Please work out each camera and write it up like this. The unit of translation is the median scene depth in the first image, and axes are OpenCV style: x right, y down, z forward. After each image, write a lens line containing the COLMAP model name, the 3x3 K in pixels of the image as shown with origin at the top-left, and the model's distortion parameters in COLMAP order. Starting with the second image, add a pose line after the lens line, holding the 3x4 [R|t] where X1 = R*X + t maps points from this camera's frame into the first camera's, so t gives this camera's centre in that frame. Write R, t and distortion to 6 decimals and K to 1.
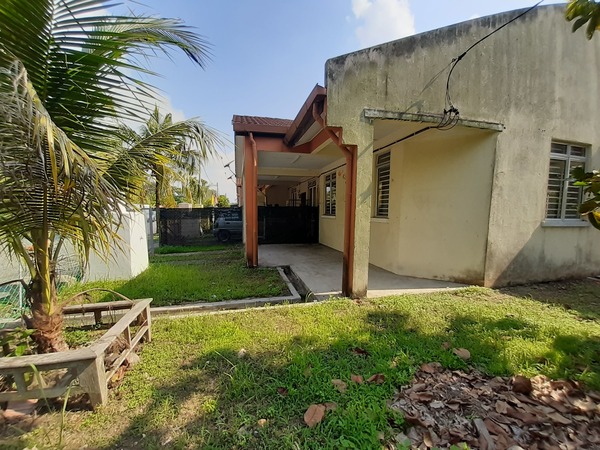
lens RADIAL K [[238.1, 0, 298.0], [0, 238.1, 226.3], [0, 0, 1]] dist [-0.024246, -0.001128]
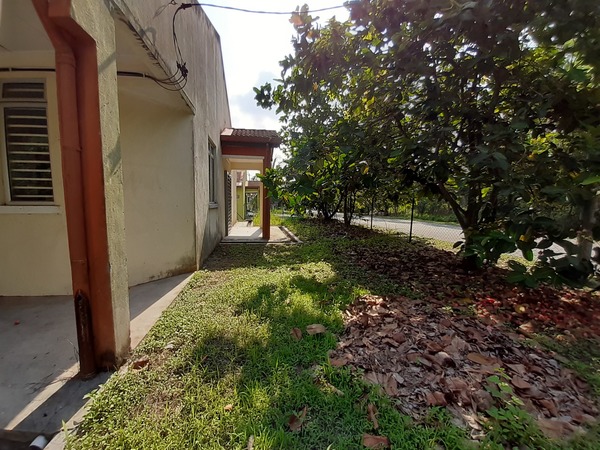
lens RADIAL K [[238.1, 0, 300.3], [0, 238.1, 228.5], [0, 0, 1]] dist [-0.024246, -0.001128]
pose [[0.088705, -0.123522, 0.988369, -0.172308], [0.049947, 0.991584, 0.119441, -0.023177], [-0.994805, 0.038771, 0.094128, 0.543866]]
